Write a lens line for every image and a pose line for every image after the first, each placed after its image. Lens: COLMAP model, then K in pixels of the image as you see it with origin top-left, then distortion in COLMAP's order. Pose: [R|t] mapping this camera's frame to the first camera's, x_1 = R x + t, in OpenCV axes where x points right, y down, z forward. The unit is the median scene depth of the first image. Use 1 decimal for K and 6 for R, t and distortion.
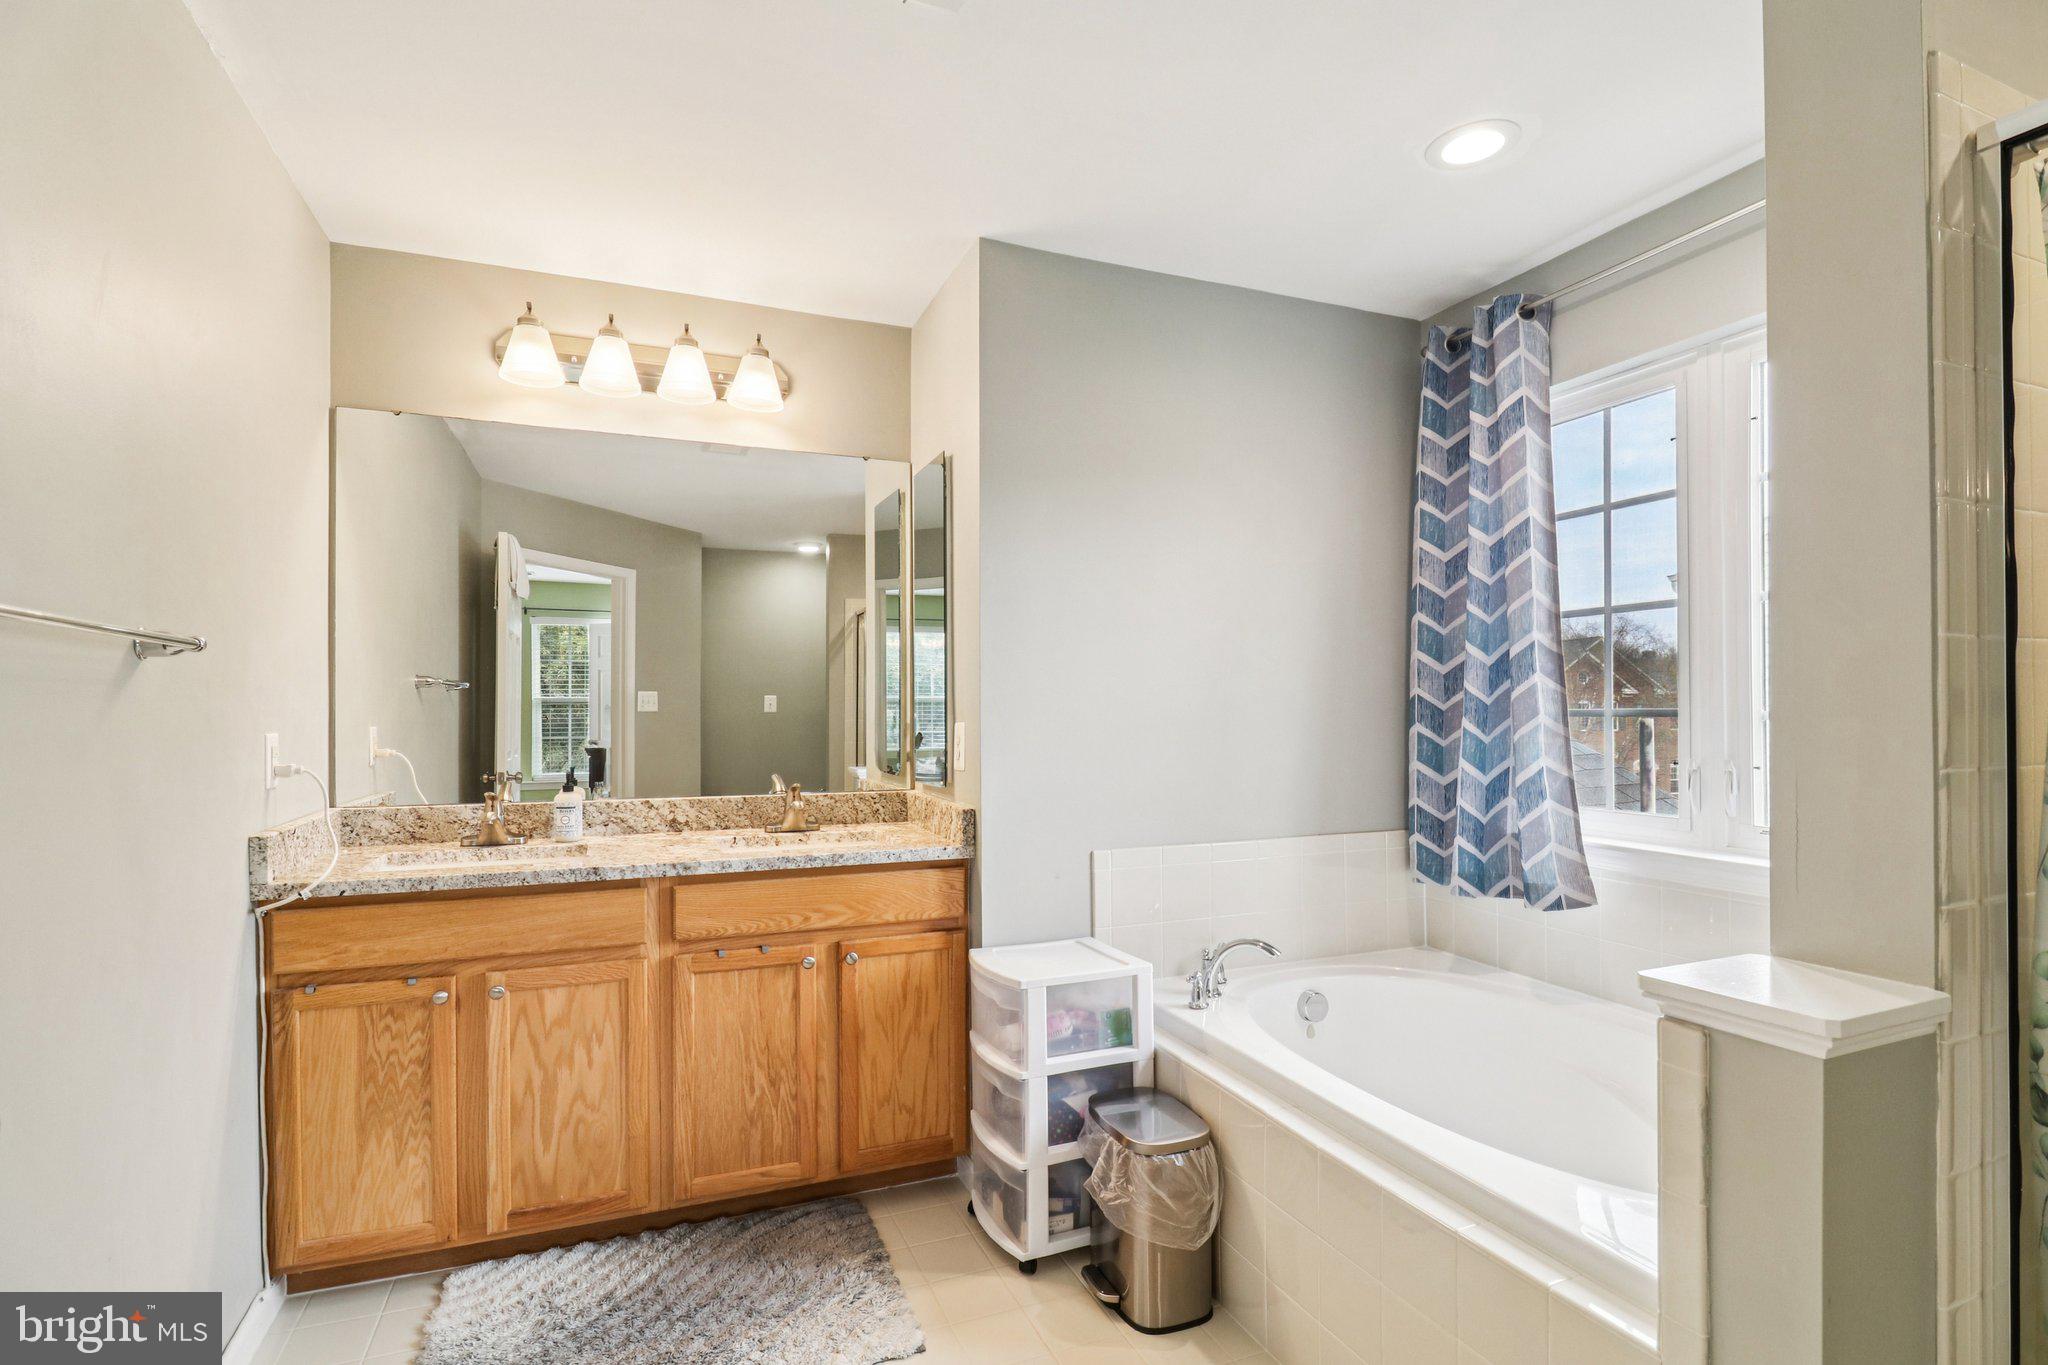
lens RADIAL K [[964.5, 0, 1005.5], [0, 964.5, 712.0], [0, 0, 1]] dist [-0.001087, -0.011749]
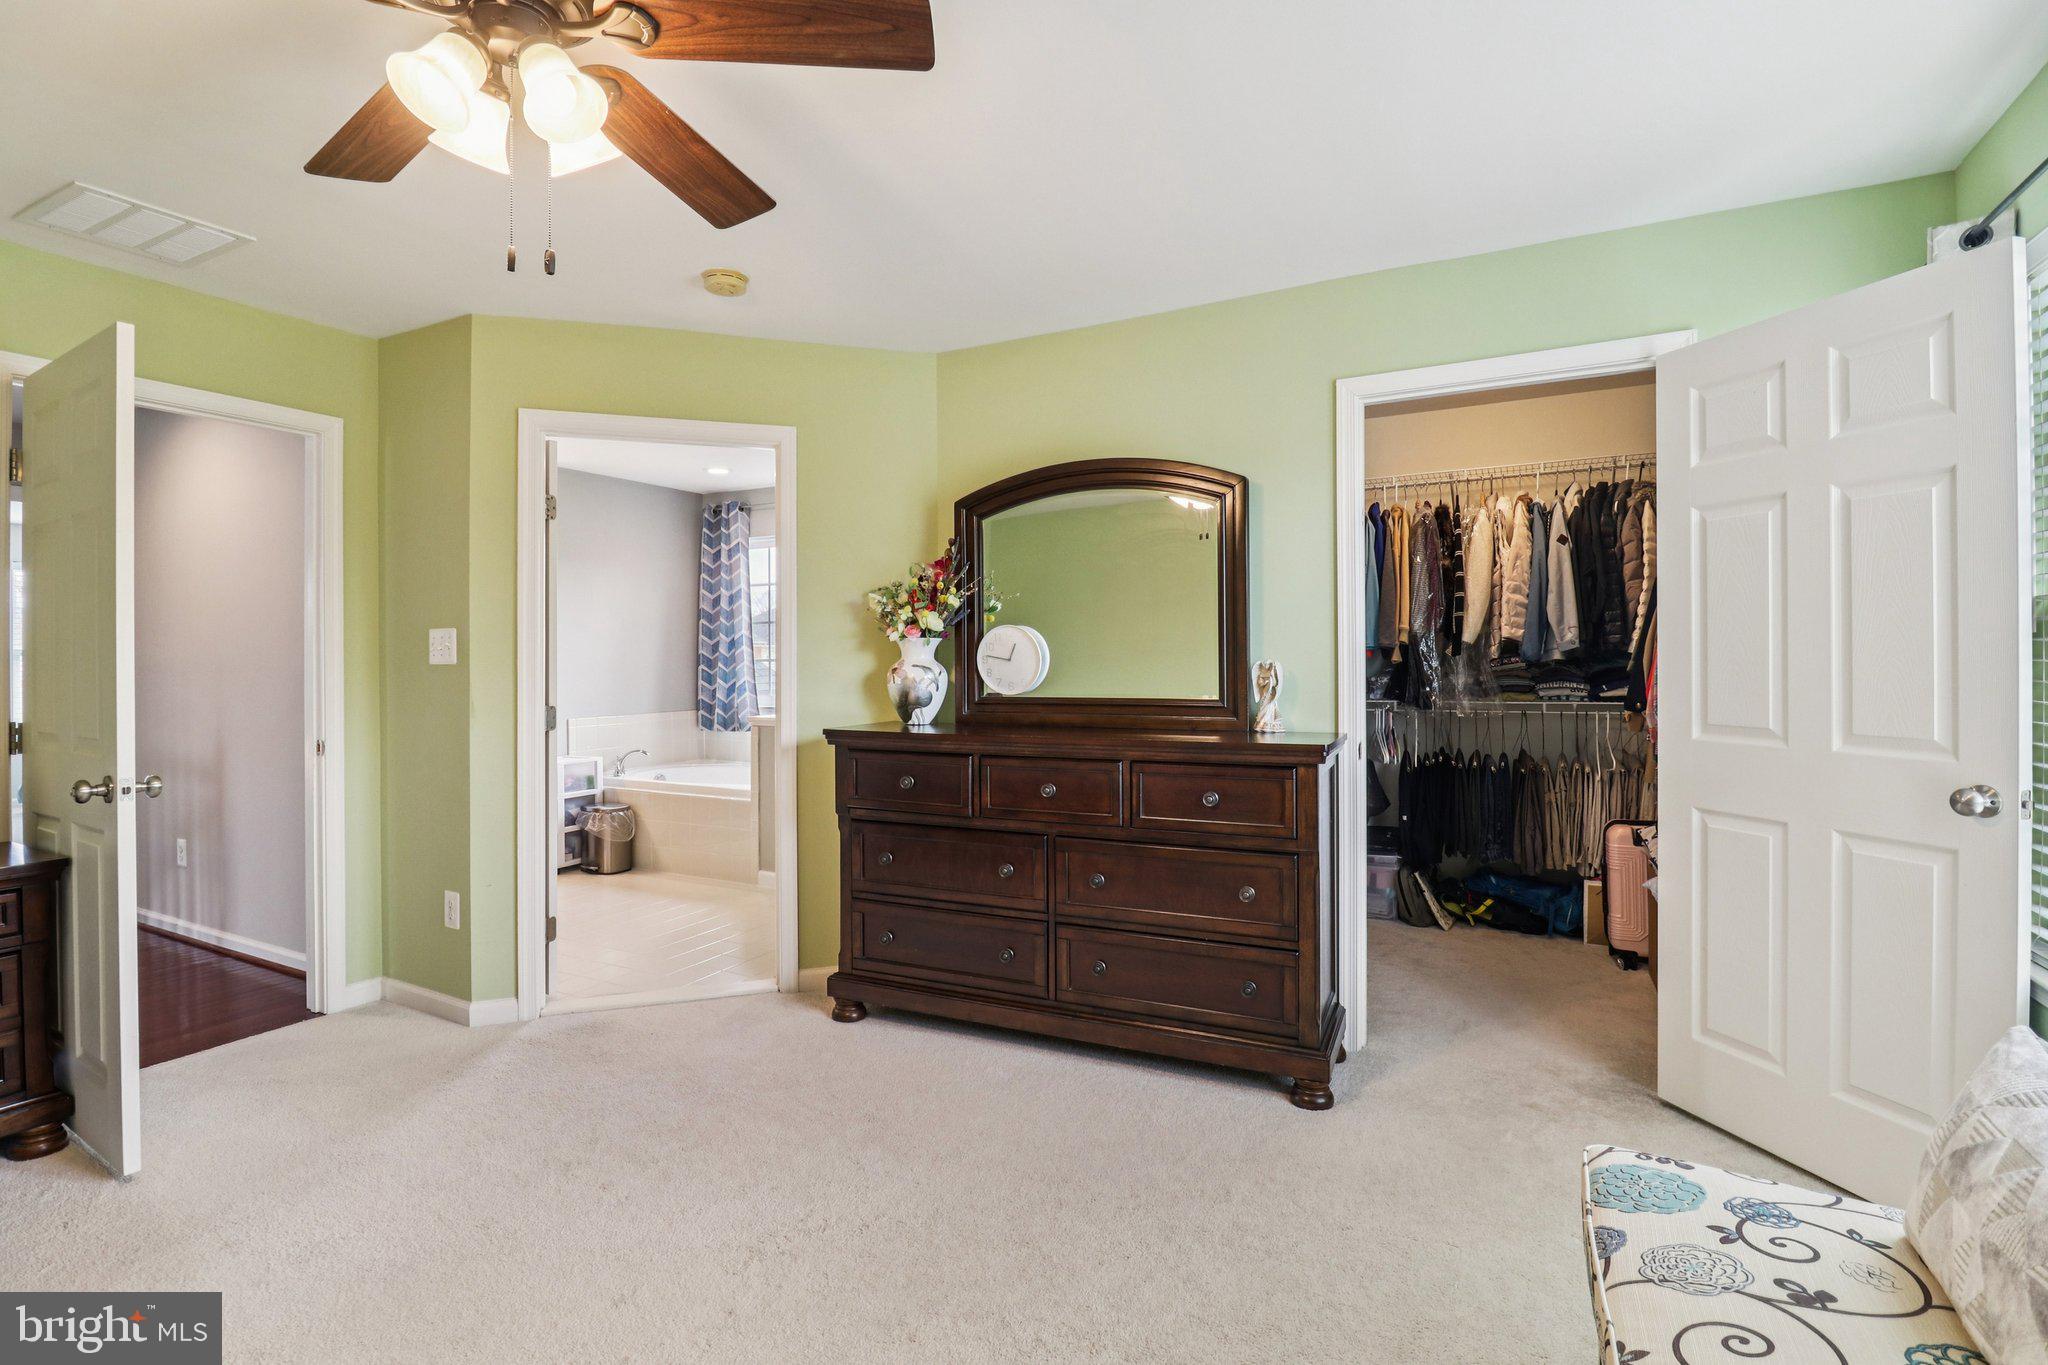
lens RADIAL K [[964.5, 0, 1023.5], [0, 964.5, 657.8], [0, 0, 1]] dist [-0.001087, -0.011749]
pose [[0.753334, -0.002599, 0.657633, -0.651185], [0.003262, 0.999995, 0.000215, -0.004230], [-0.657630, 0.001983, 0.753339, -1.588732]]
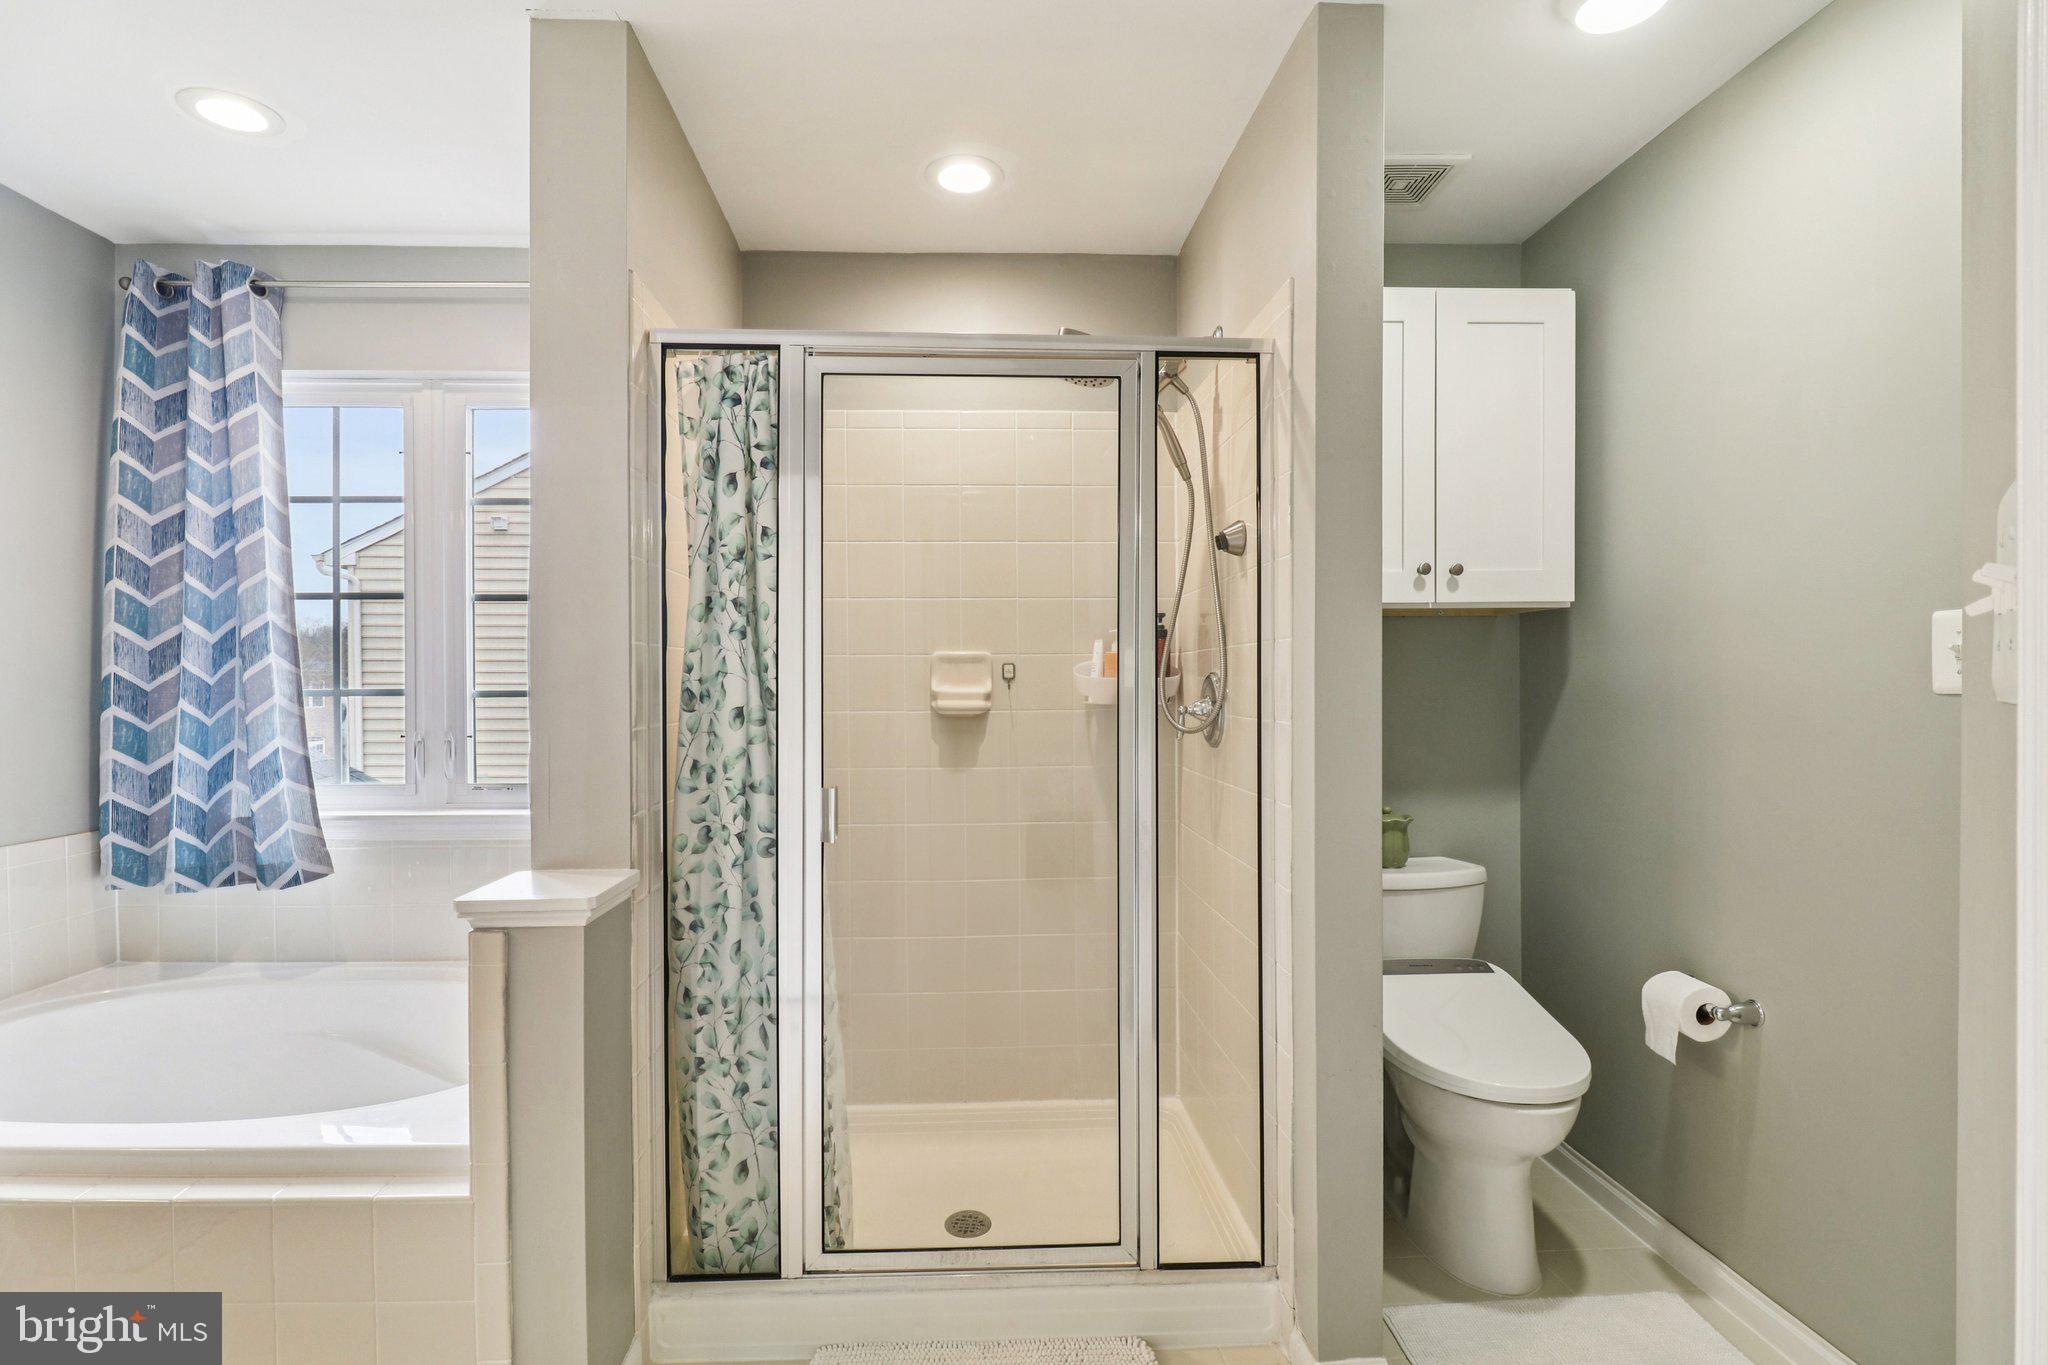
lens RADIAL K [[964.5, 0, 995.1], [0, 964.5, 681.2], [0, 0, 1]] dist [-0.001087, -0.011749]
pose [[0.336285, 0.003170, 0.941755, -0.135707], [0.004785, 0.999976, -0.005075, -0.002805], [-0.941748, 0.006213, 0.336262, -0.044369]]
